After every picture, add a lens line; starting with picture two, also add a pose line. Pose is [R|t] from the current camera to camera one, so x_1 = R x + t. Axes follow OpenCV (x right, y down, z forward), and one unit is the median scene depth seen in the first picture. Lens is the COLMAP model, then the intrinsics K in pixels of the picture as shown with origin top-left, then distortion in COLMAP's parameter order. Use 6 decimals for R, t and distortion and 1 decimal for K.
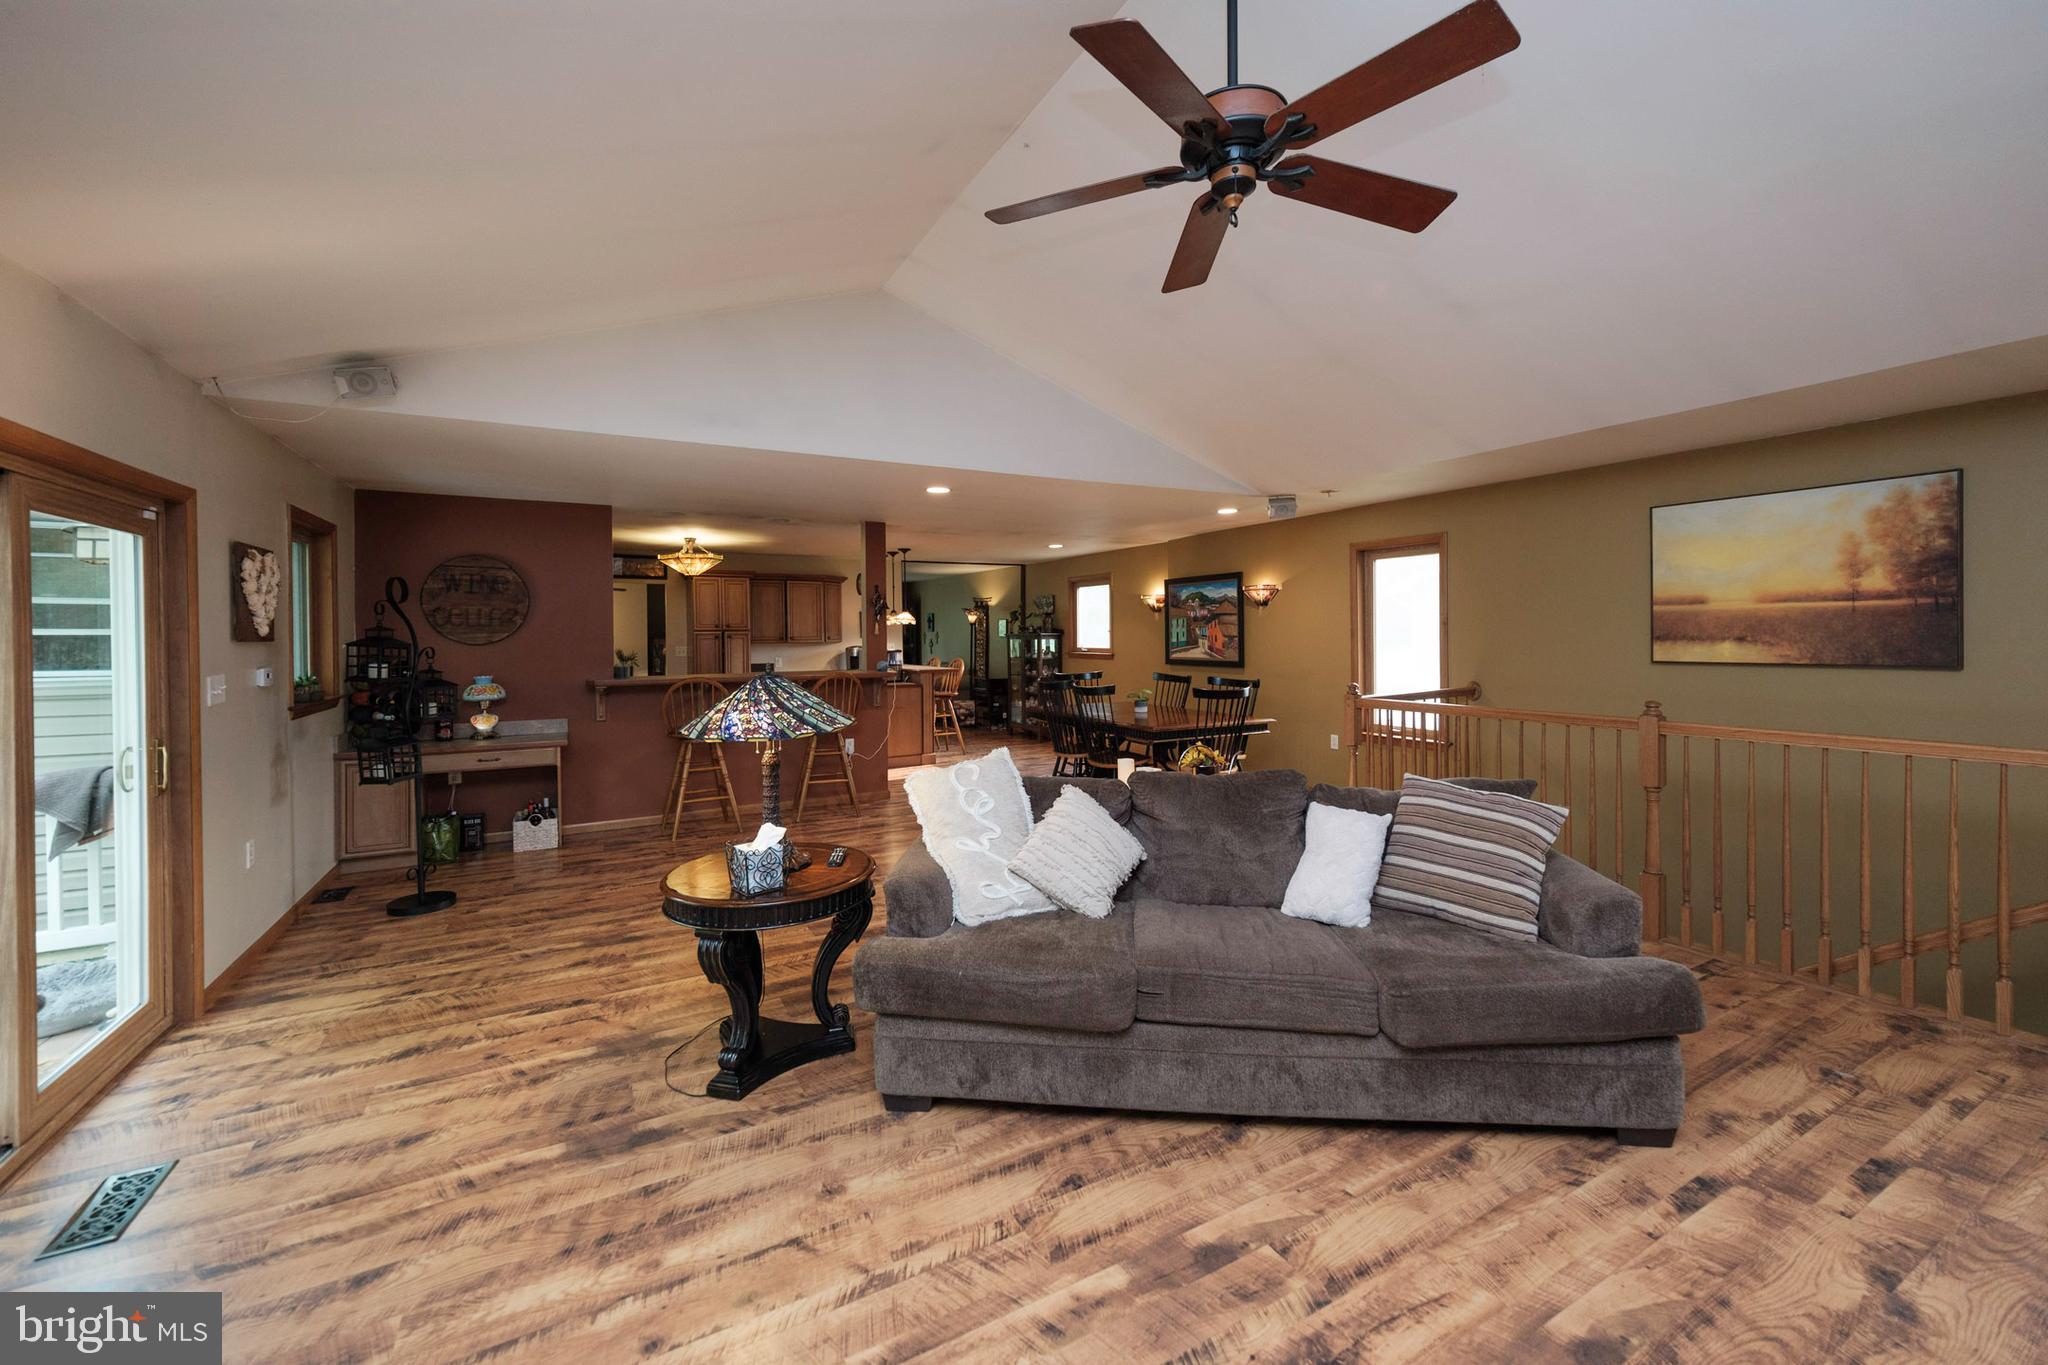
lens RADIAL K [[756.3, 0, 986.5], [0, 756.3, 634.7], [0, 0, 1]] dist [0.003994, 0.000512]
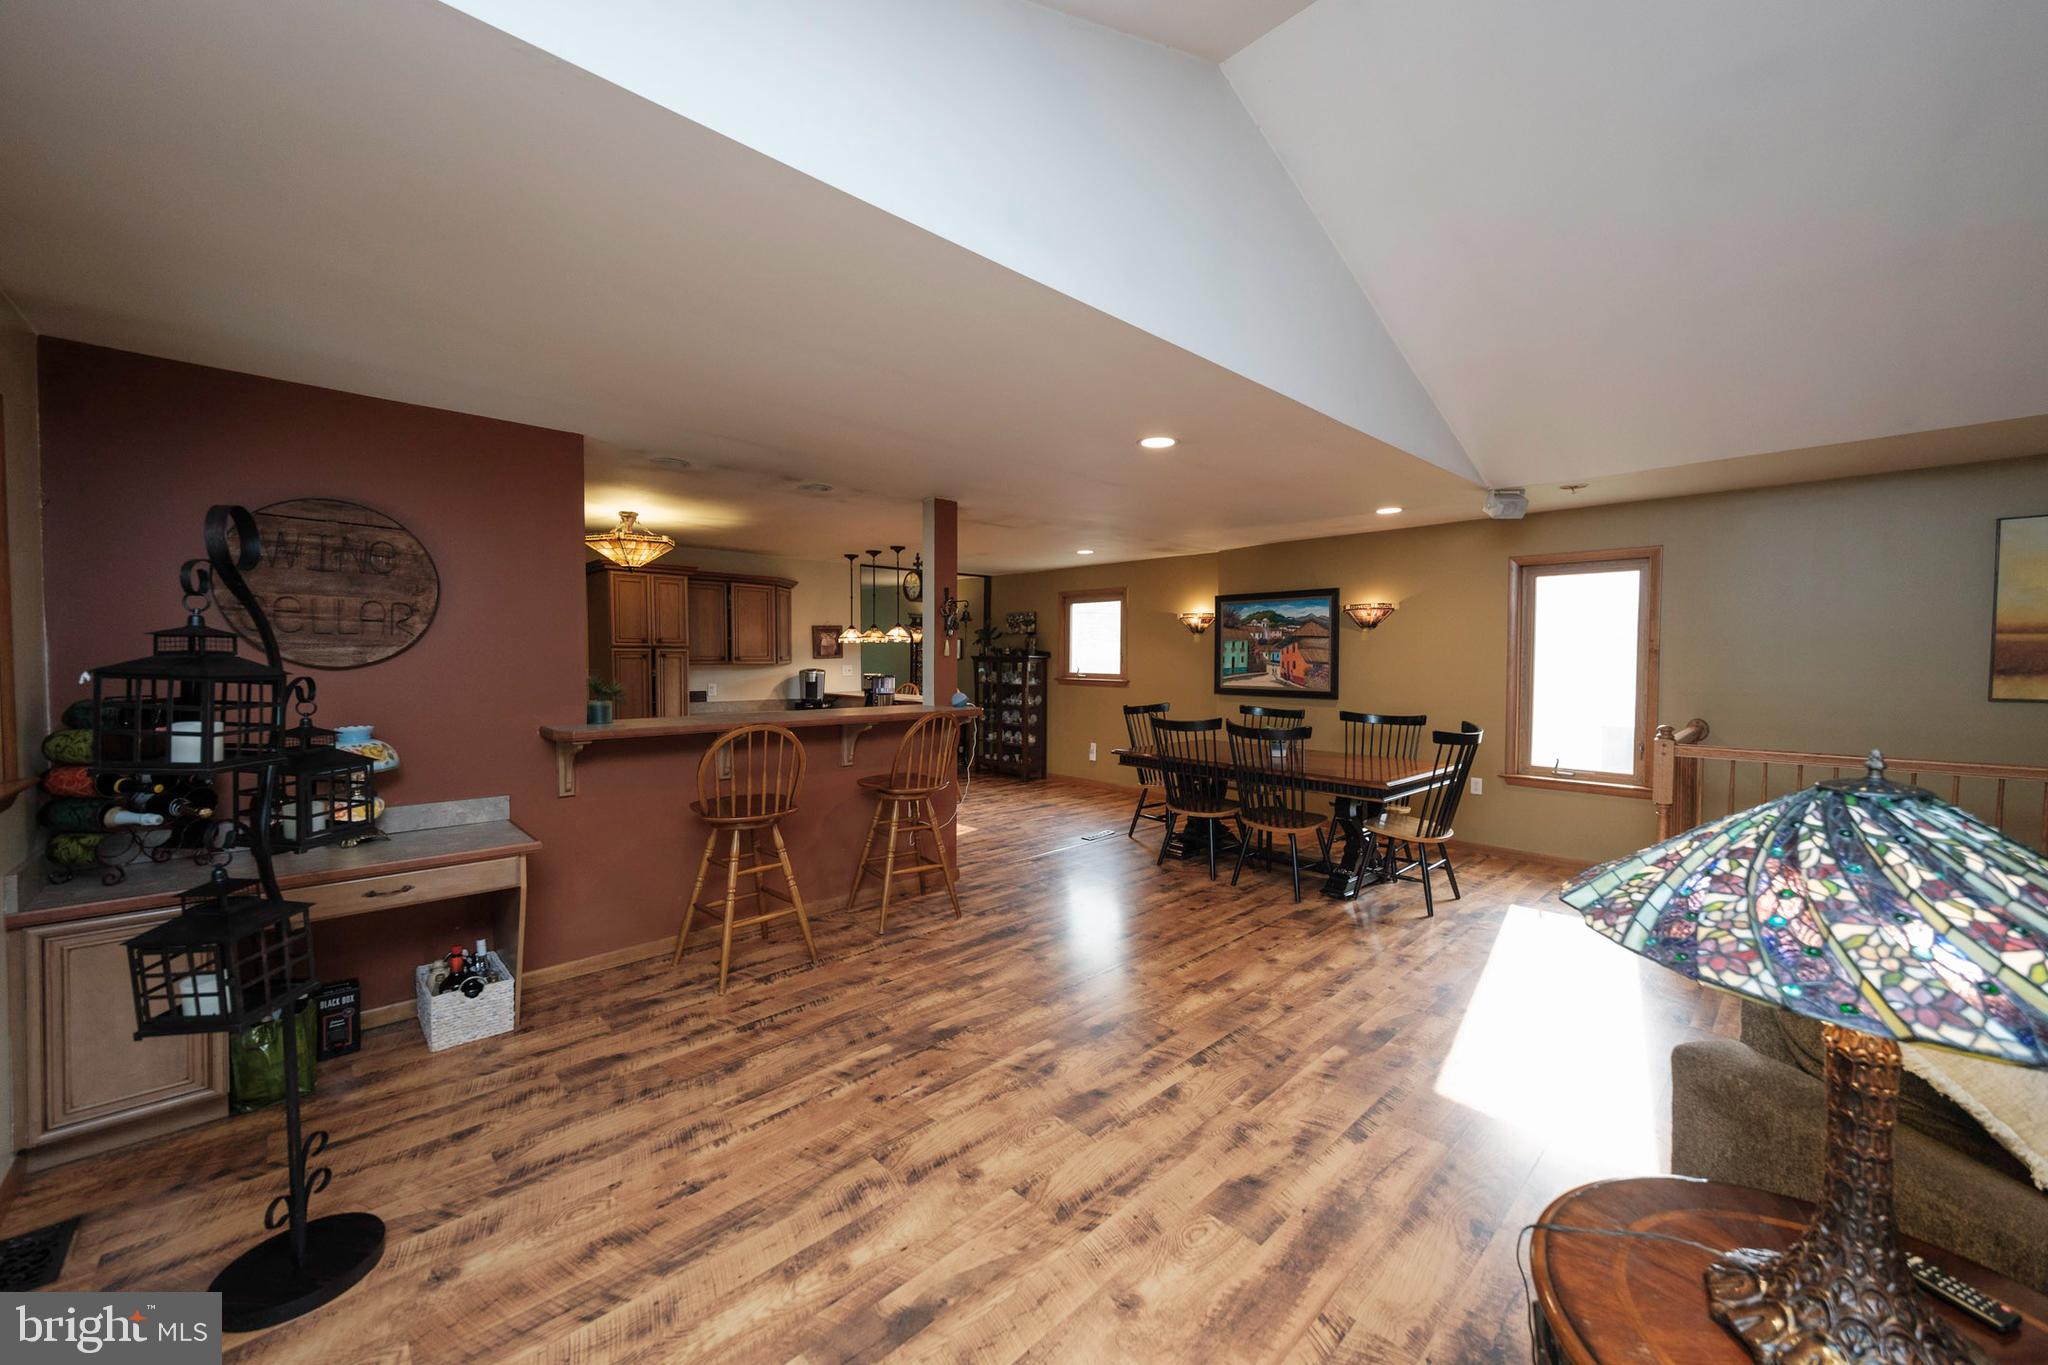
lens RADIAL K [[756.3, 0, 1006.4], [0, 756.3, 678.8], [0, 0, 1]] dist [0.003994, 0.000512]
pose [[0.969359, 0.004051, 0.245617, -0.234908], [-0.011401, 0.999529, 0.028509, 0.000112], [-0.245385, -0.030436, 0.968948, 0.248525]]
